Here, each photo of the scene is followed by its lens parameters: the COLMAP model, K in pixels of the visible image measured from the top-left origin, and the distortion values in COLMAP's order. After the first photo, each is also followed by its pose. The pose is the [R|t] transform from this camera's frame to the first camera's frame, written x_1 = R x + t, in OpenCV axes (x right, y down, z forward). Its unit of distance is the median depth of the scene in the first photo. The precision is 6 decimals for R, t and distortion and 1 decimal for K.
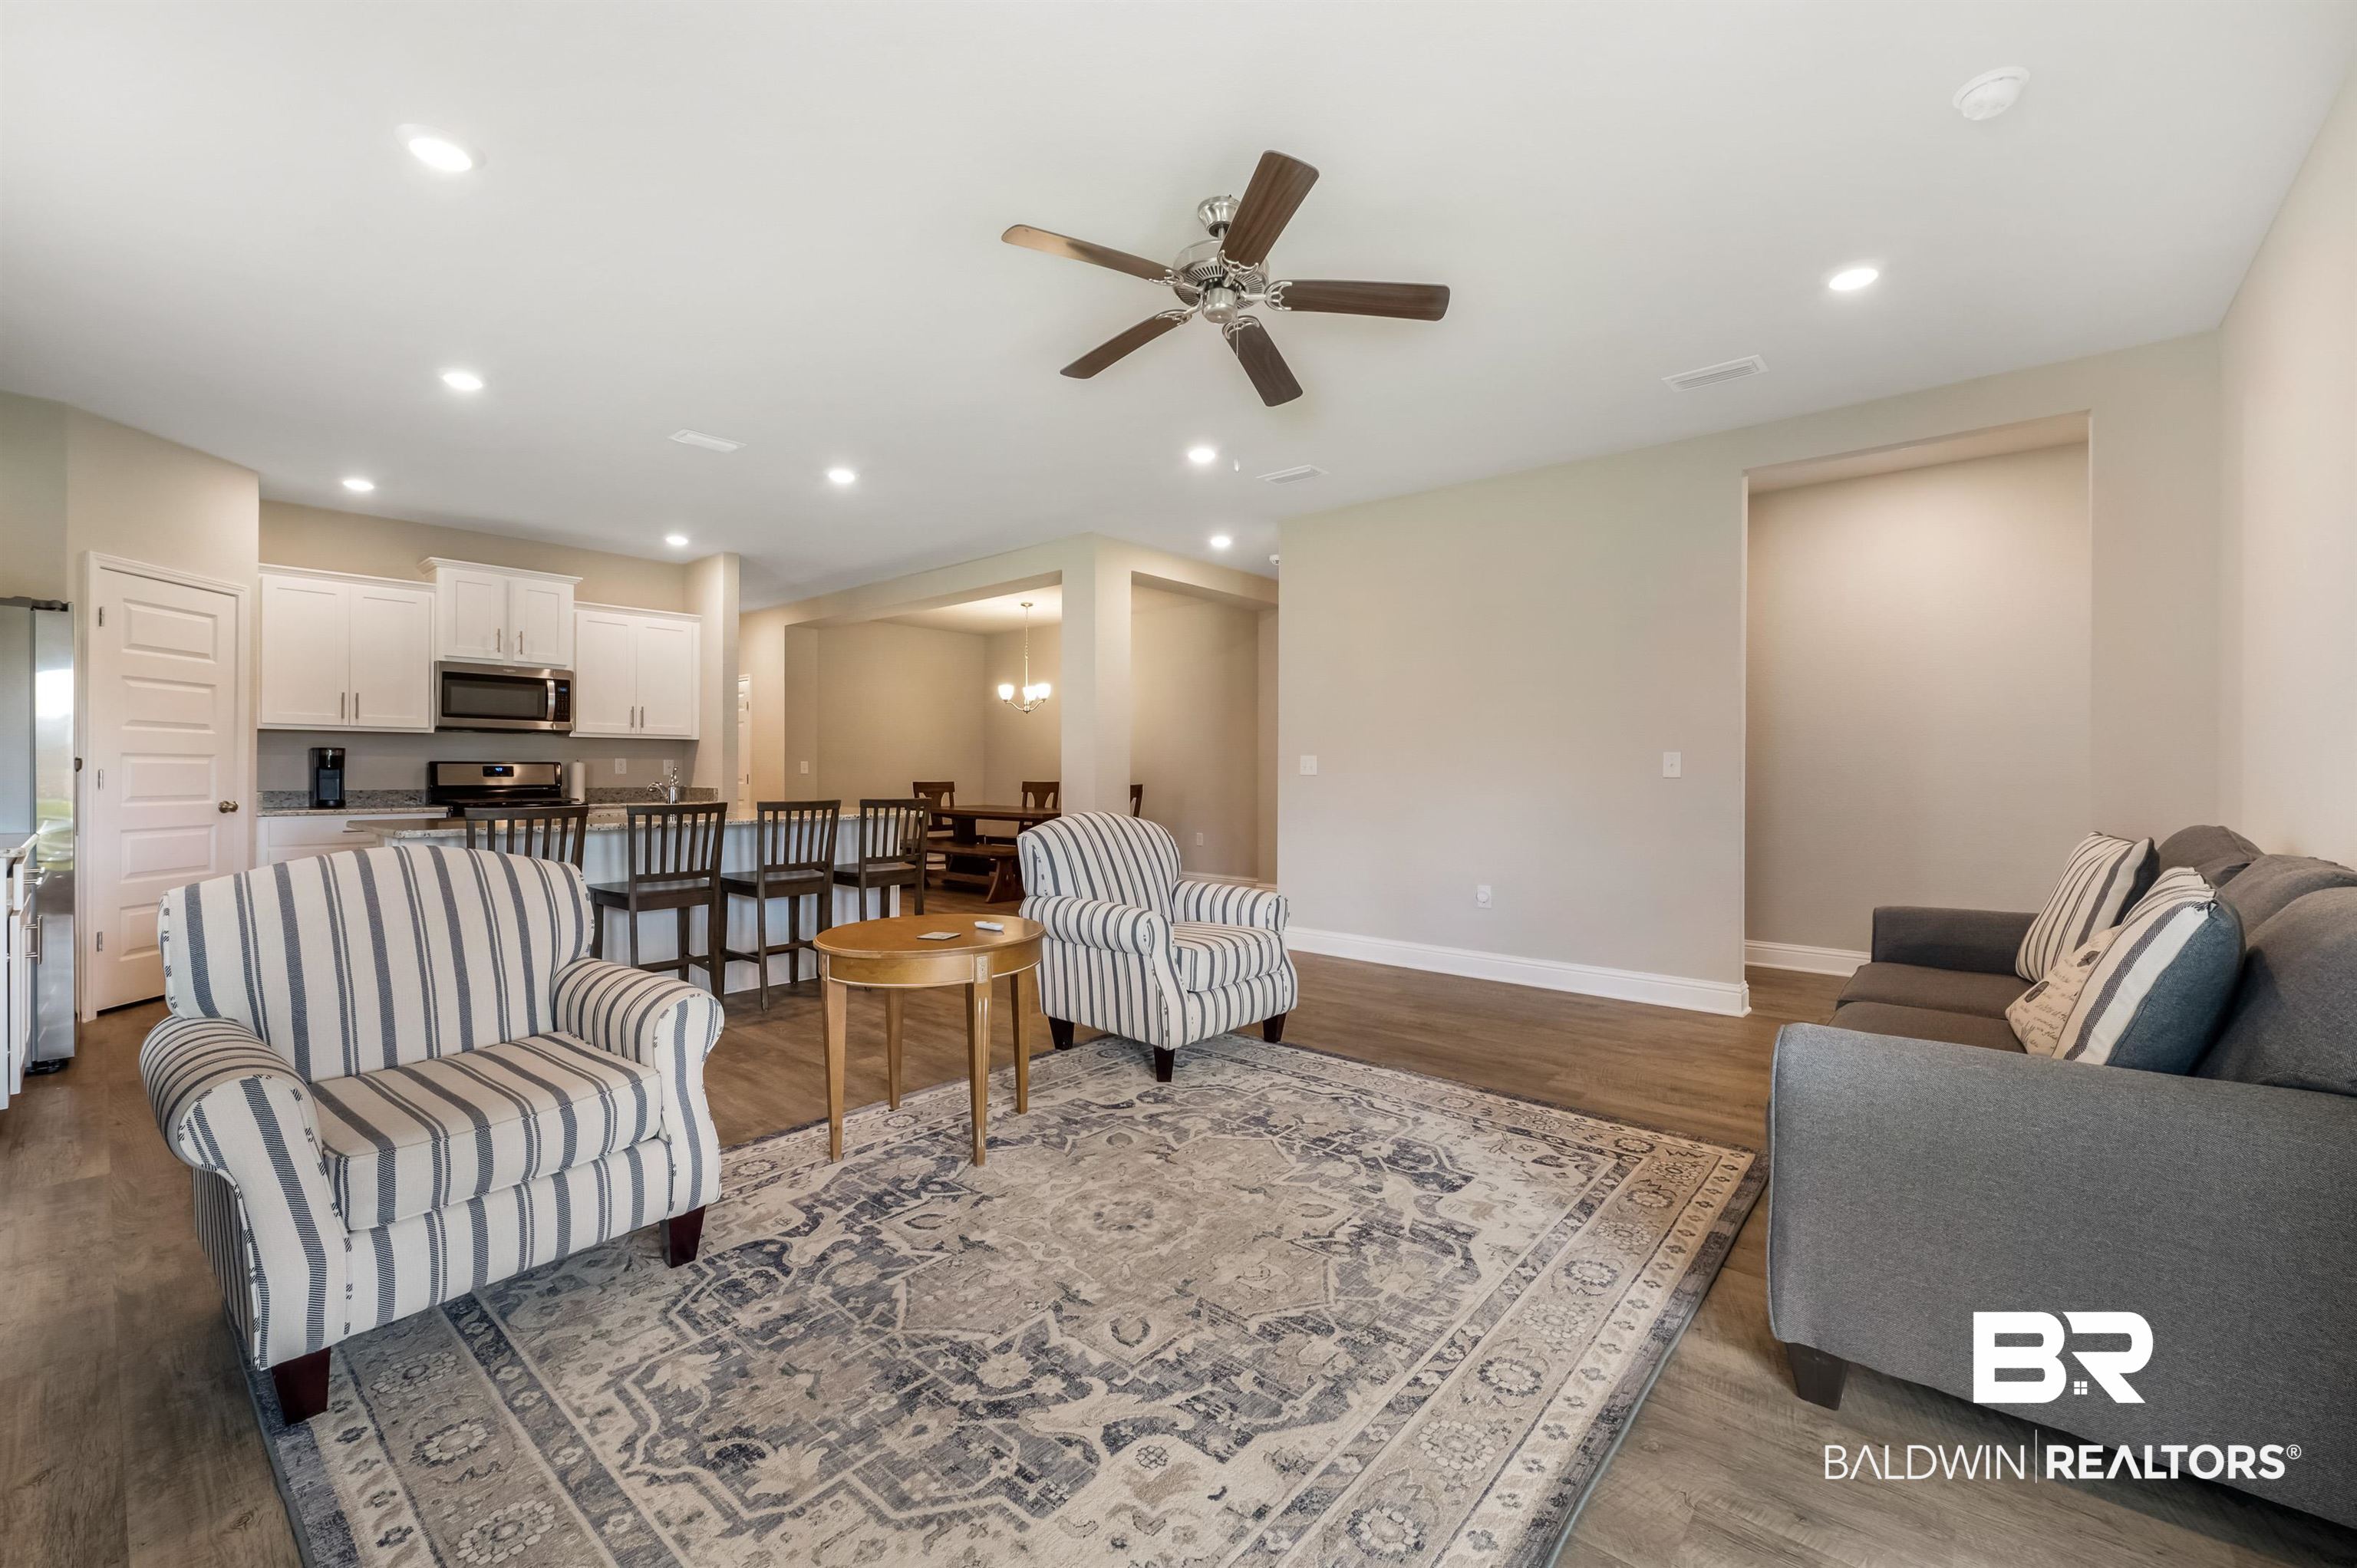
lens RADIAL K [[946.3, 0, 1172.4], [0, 946.3, 766.3], [0, 0, 1]] dist [-0.001320, -0.000049]
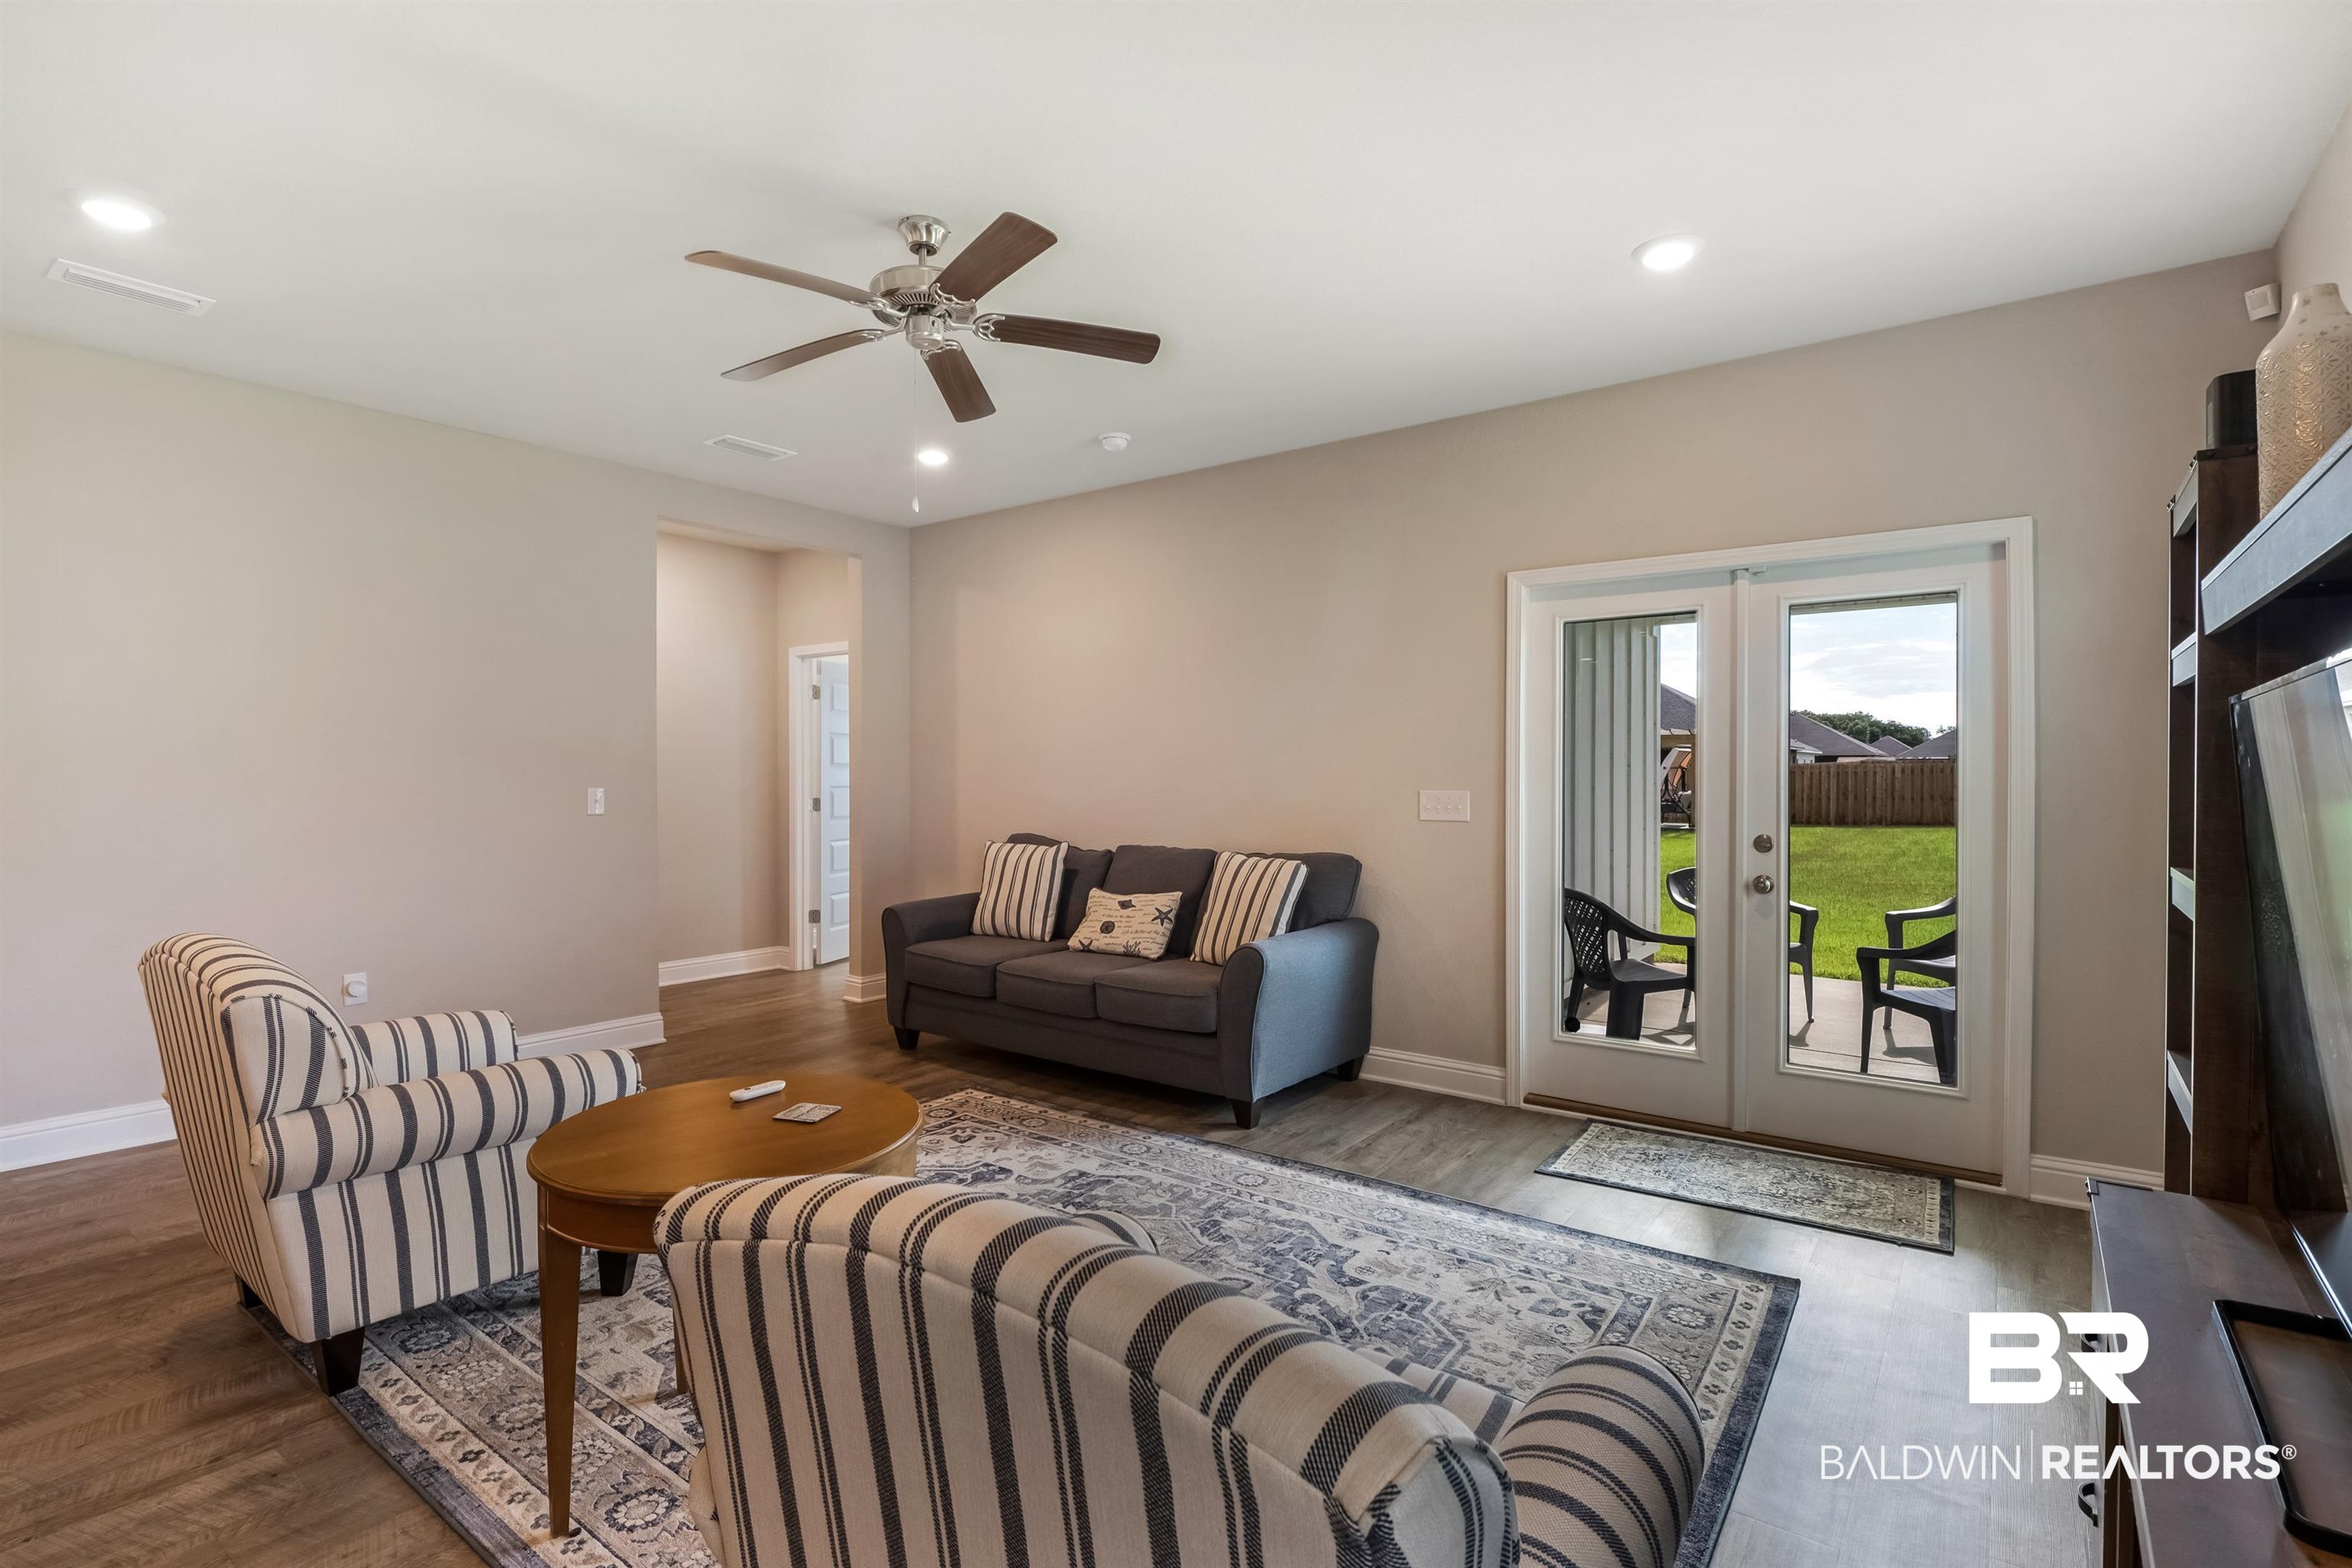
lens RADIAL K [[1128.2, 0, 1175.7], [0, 1128.2, 781.3], [0, 0, 1]] dist [-0.013638, -0.000163]
pose [[-0.072915, -0.009689, 0.997291, -1.182433], [-0.004191, 0.999947, 0.009408, -0.064177], [-0.997329, -0.003493, -0.072952, 0.924290]]
